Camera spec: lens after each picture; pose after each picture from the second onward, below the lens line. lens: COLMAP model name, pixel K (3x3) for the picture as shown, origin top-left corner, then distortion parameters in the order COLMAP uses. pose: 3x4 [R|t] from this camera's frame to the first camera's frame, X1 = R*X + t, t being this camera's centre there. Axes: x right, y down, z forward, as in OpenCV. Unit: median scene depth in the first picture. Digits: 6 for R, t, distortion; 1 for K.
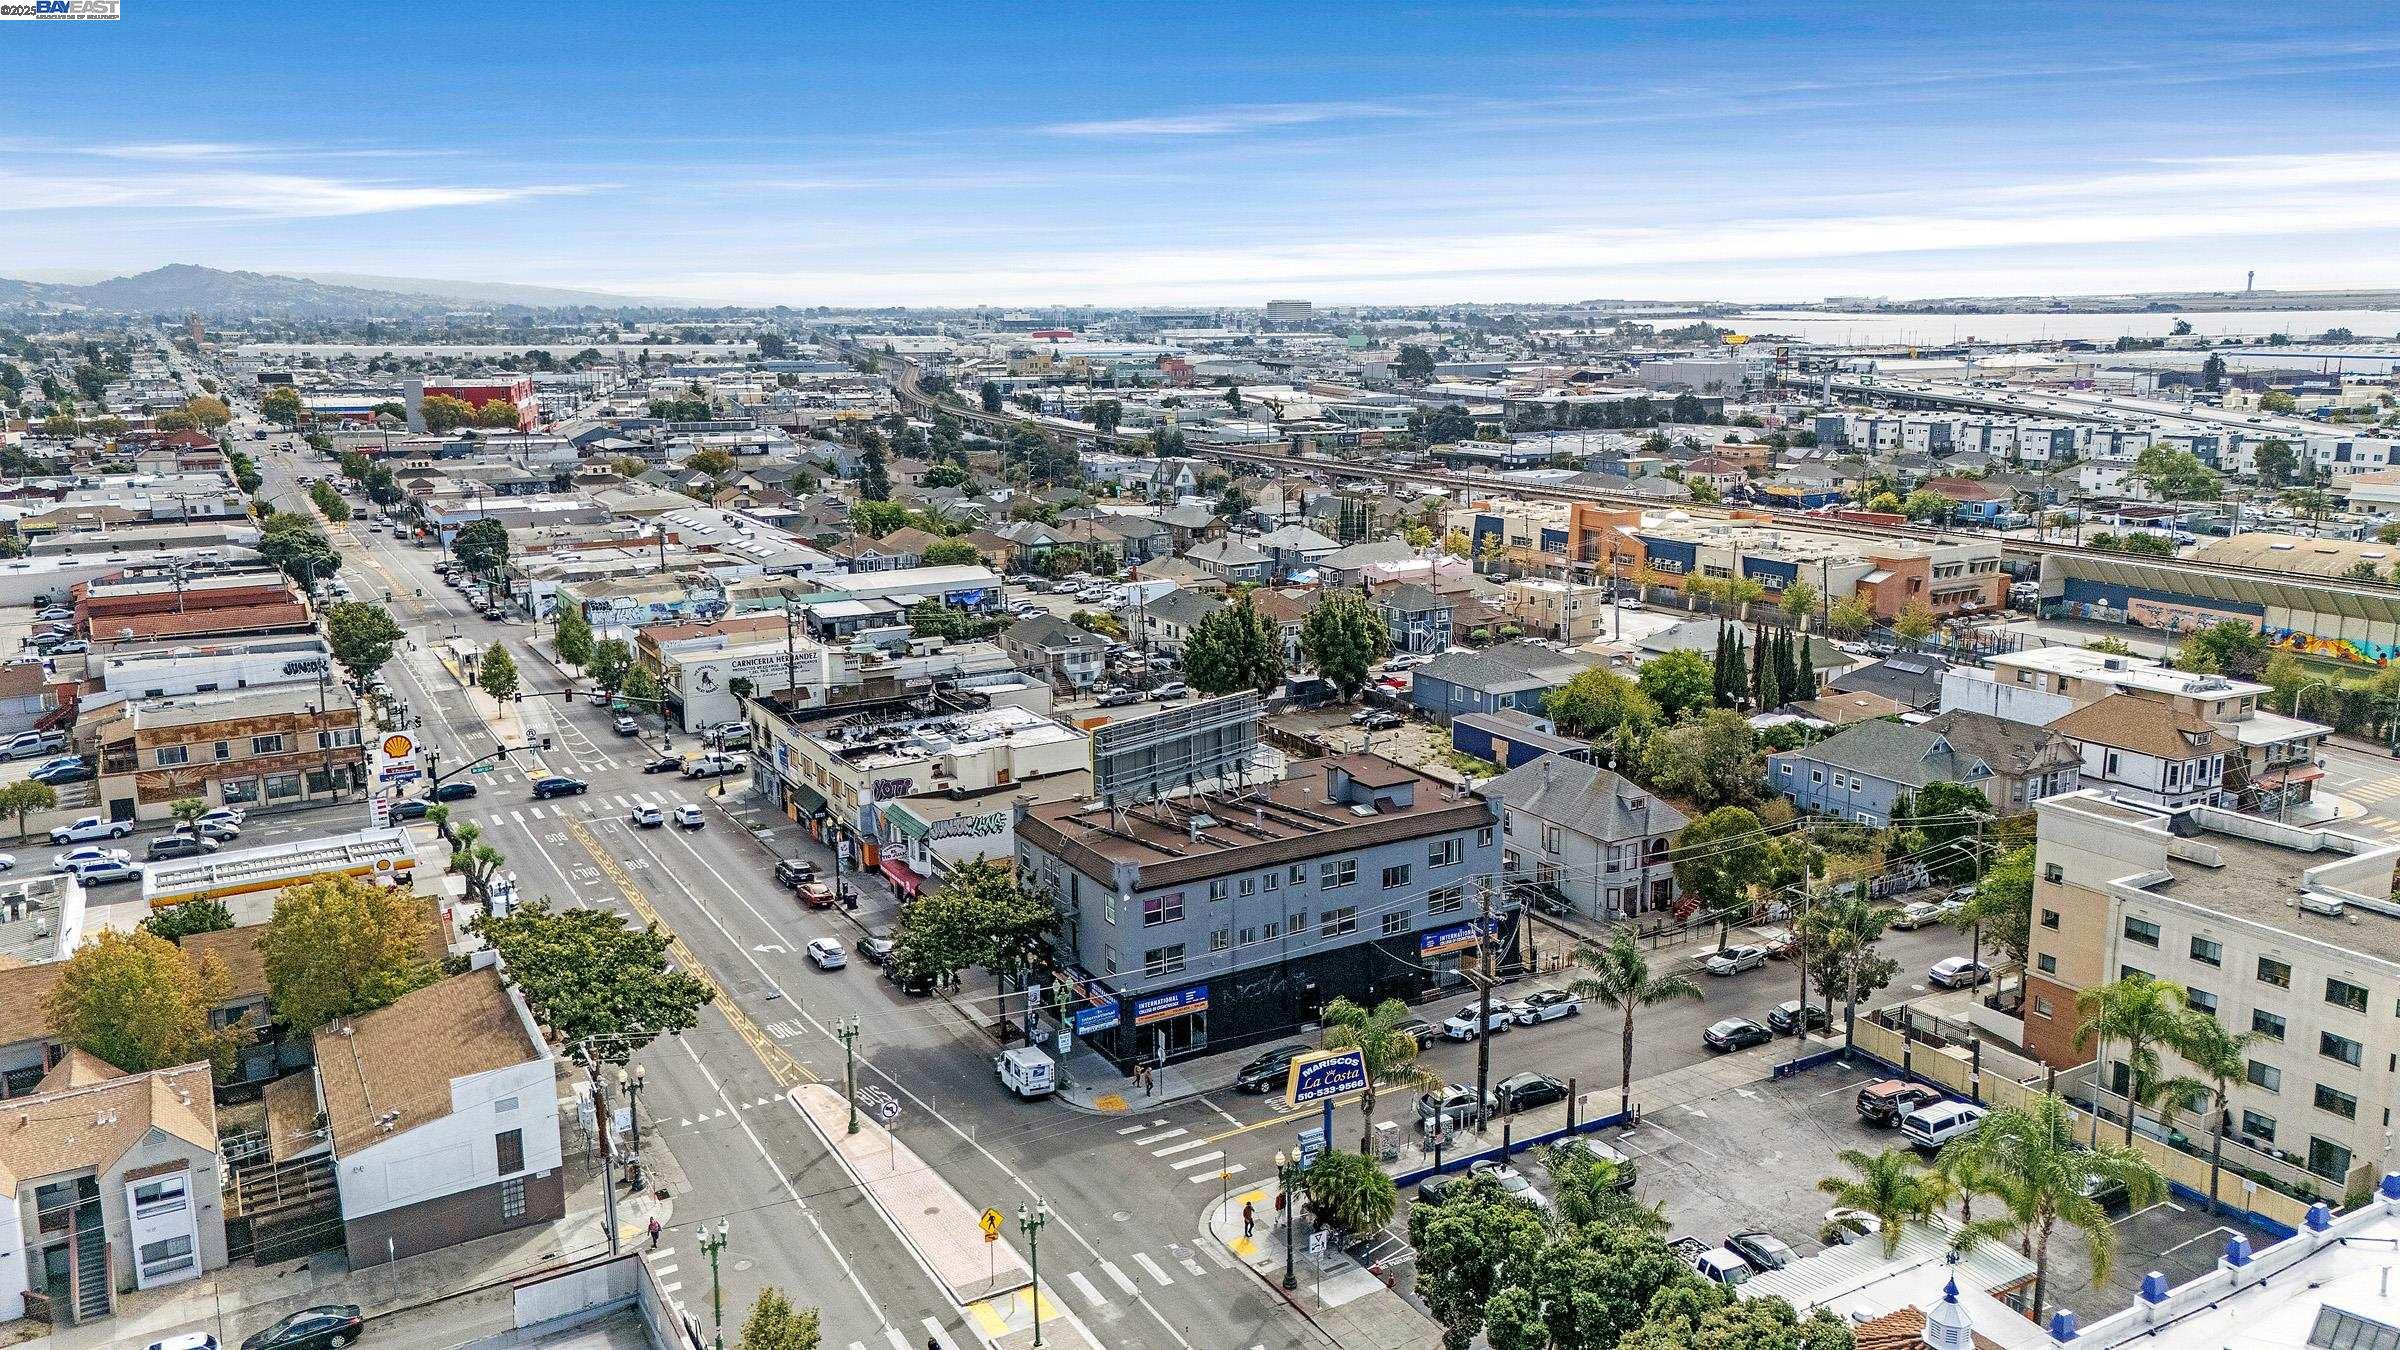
lens RADIAL K [[1752.3, 0, 1207.1], [0, 1752.3, 662.9], [0, 0, 1]] dist [0.112000, -0.061452]
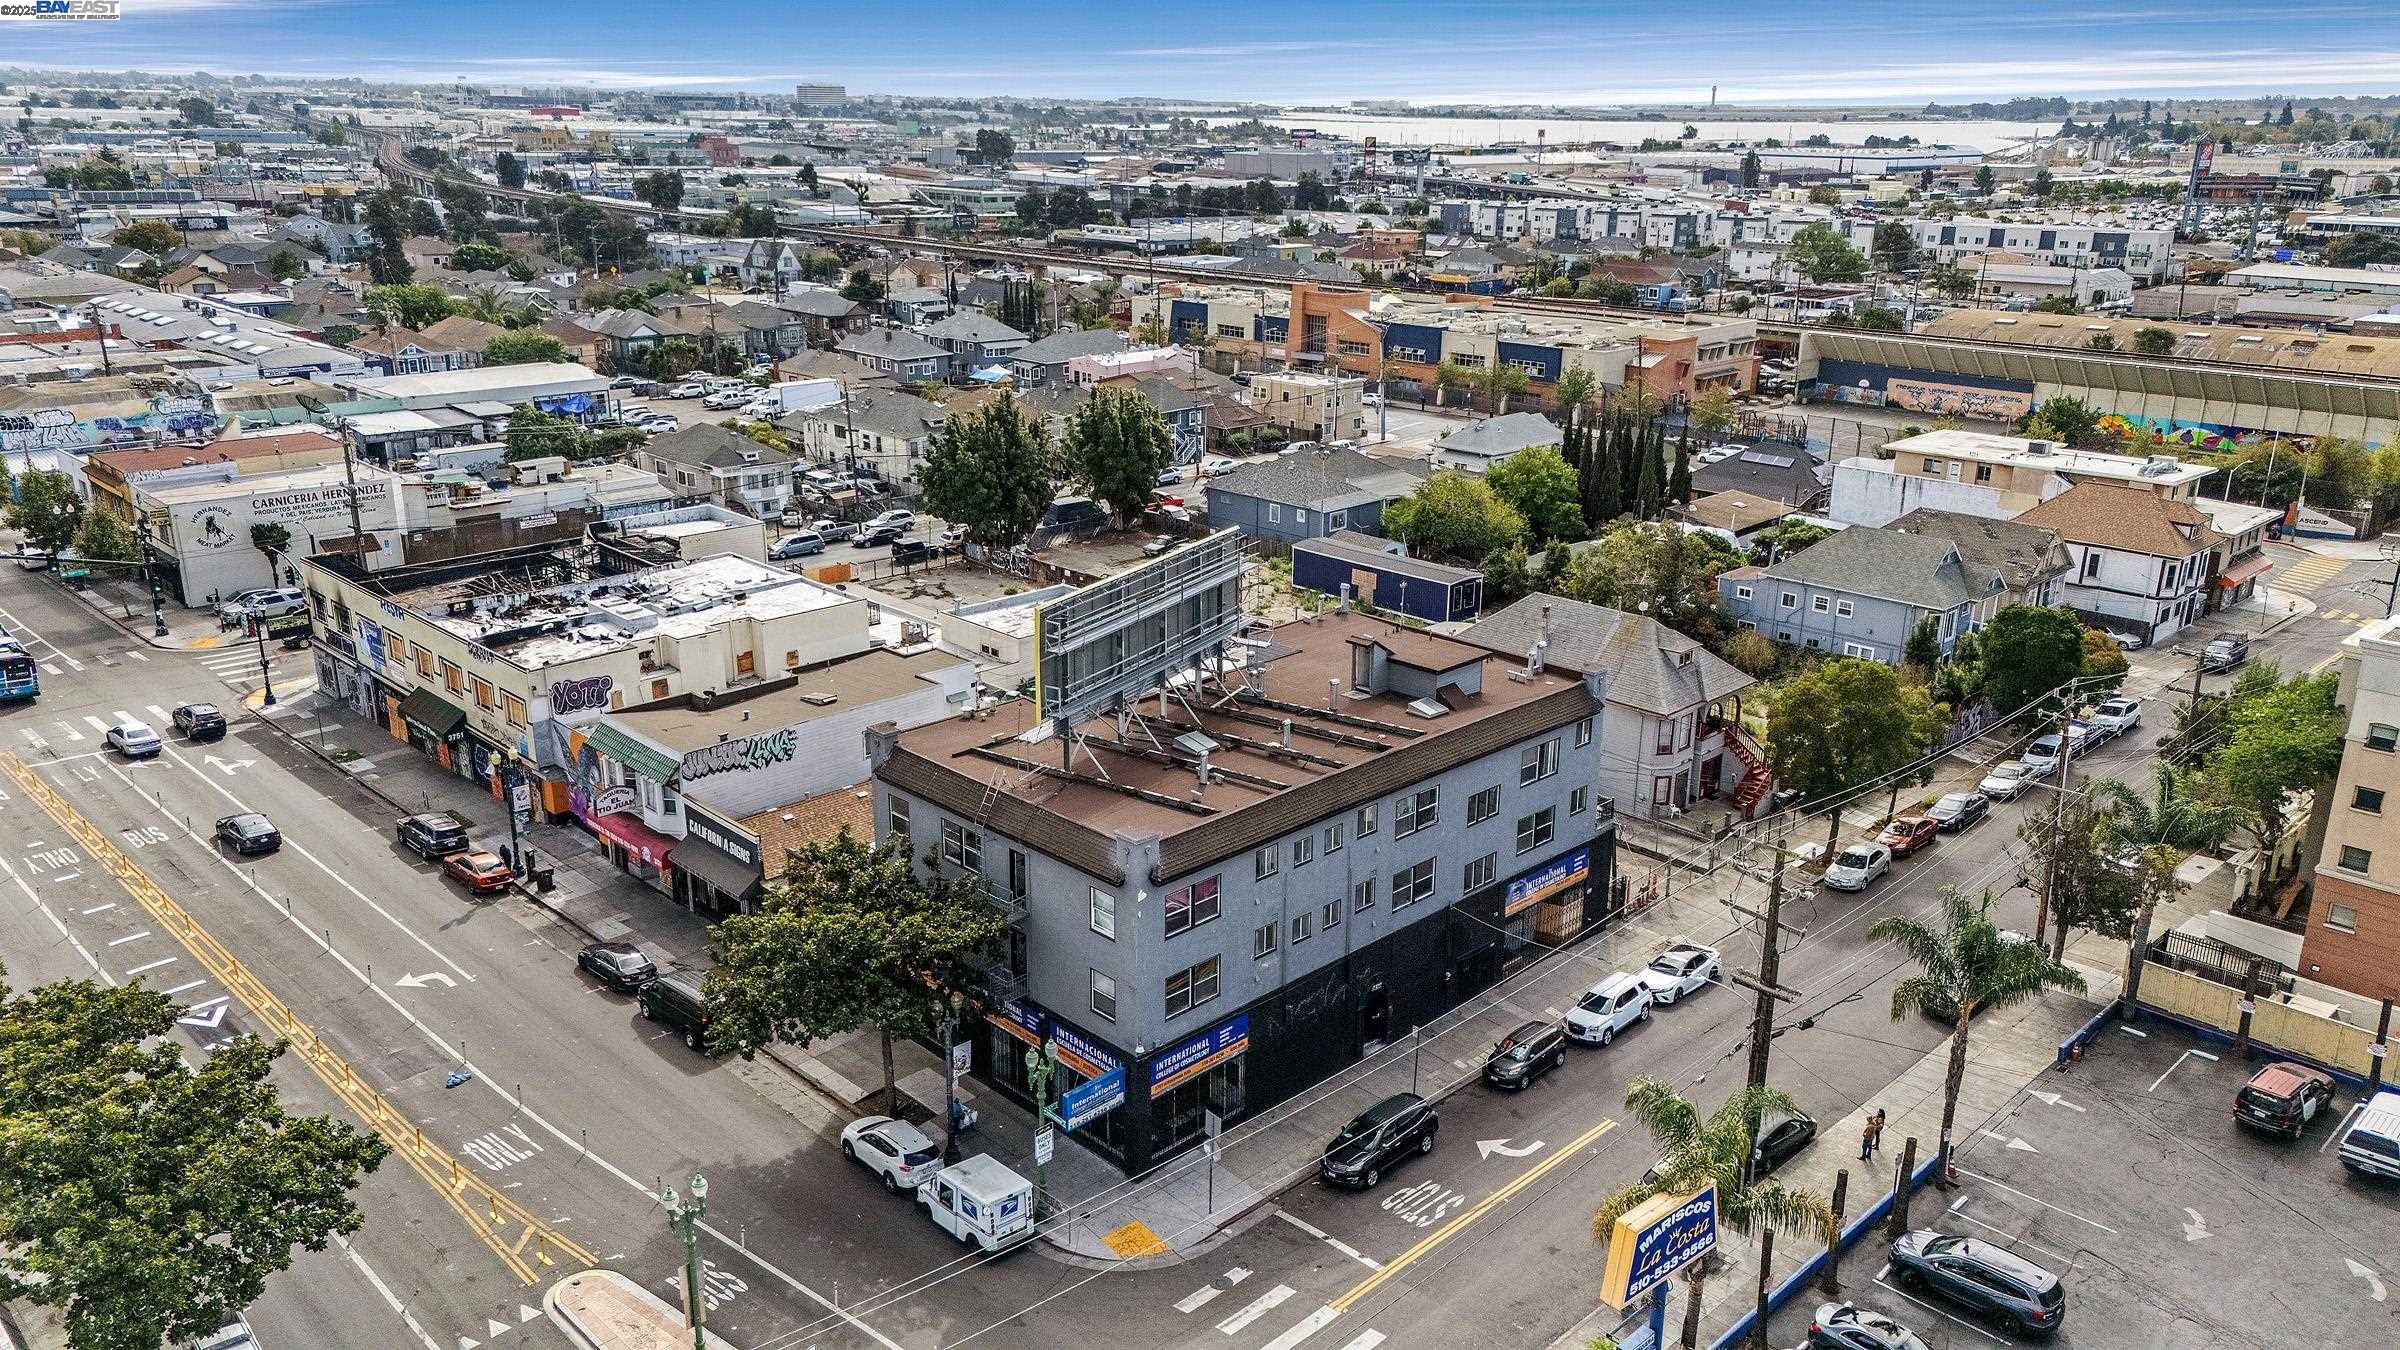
lens RADIAL K [[1752.3, 0, 1206.2], [0, 1752.3, 670.3], [0, 0, 1]] dist [0.112000, -0.061452]
pose [[0.967896, -0.058792, 0.244379, -0.086027], [0.031264, 0.992869, 0.115038, -0.004009], [-0.249399, -0.103705, 0.962832, 0.231060]]
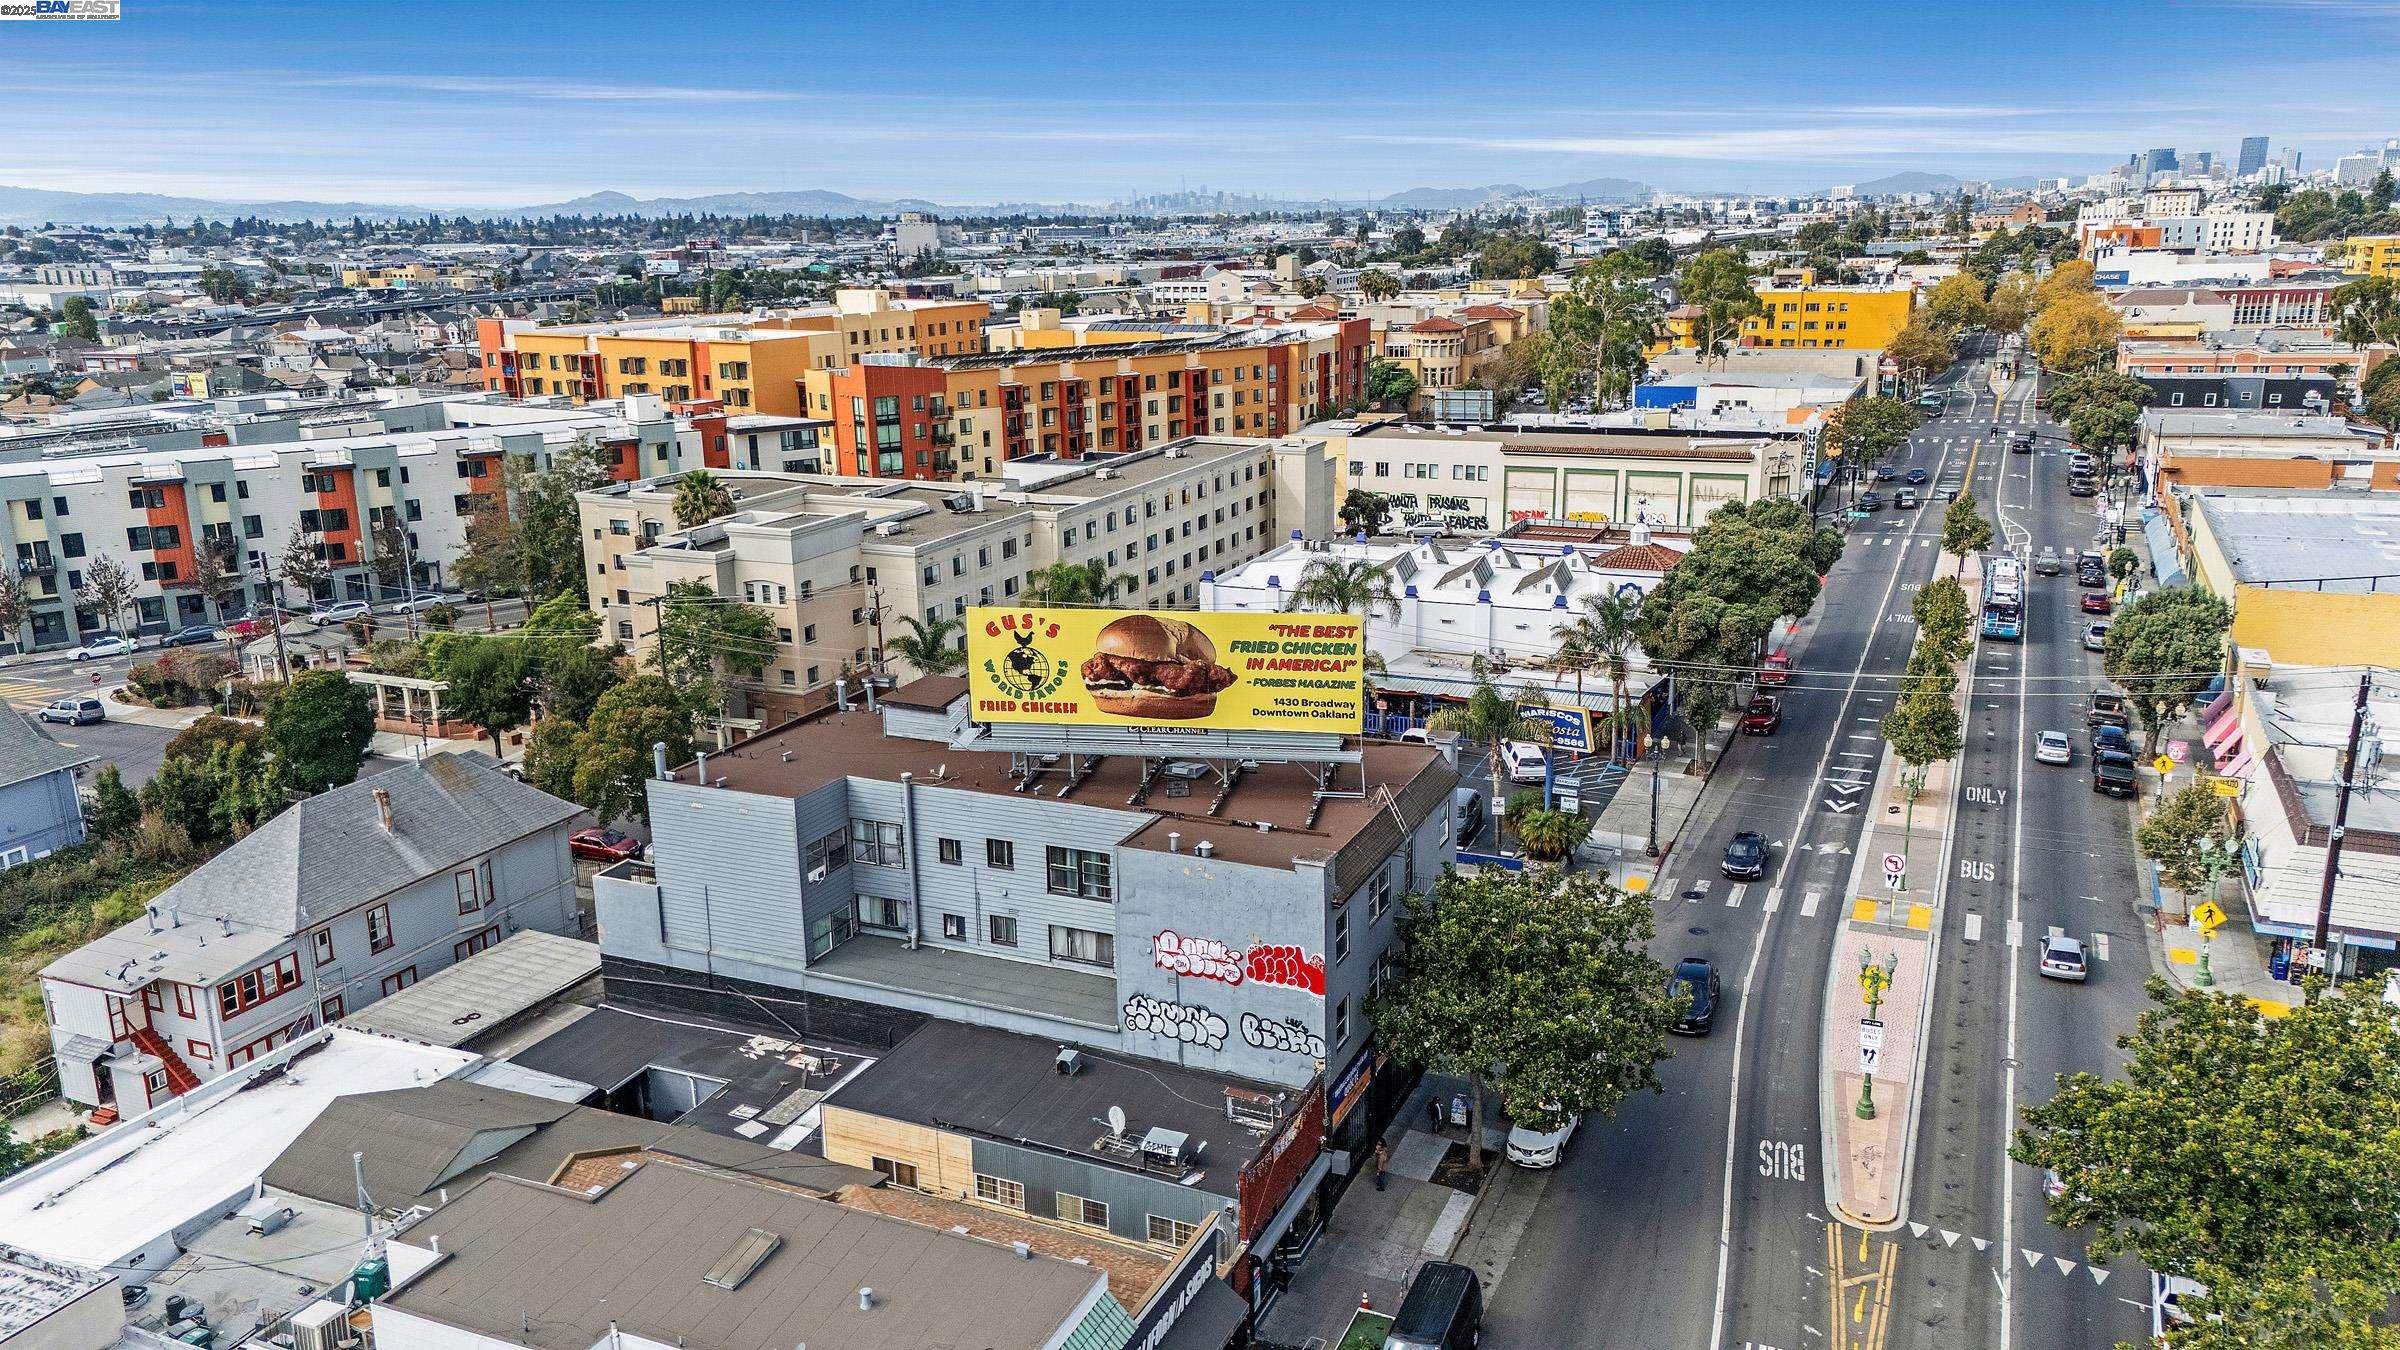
lens RADIAL K [[1752.3, 0, 1207.2], [0, 1752.3, 659.3], [0, 0, 1]] dist [0.112000, -0.061452]
pose [[-0.584356, -0.178270, 0.791674, -0.282291], [0.186831, 0.919810, 0.345028, -0.090672], [-0.789697, 0.349528, -0.504190, 0.743817]]
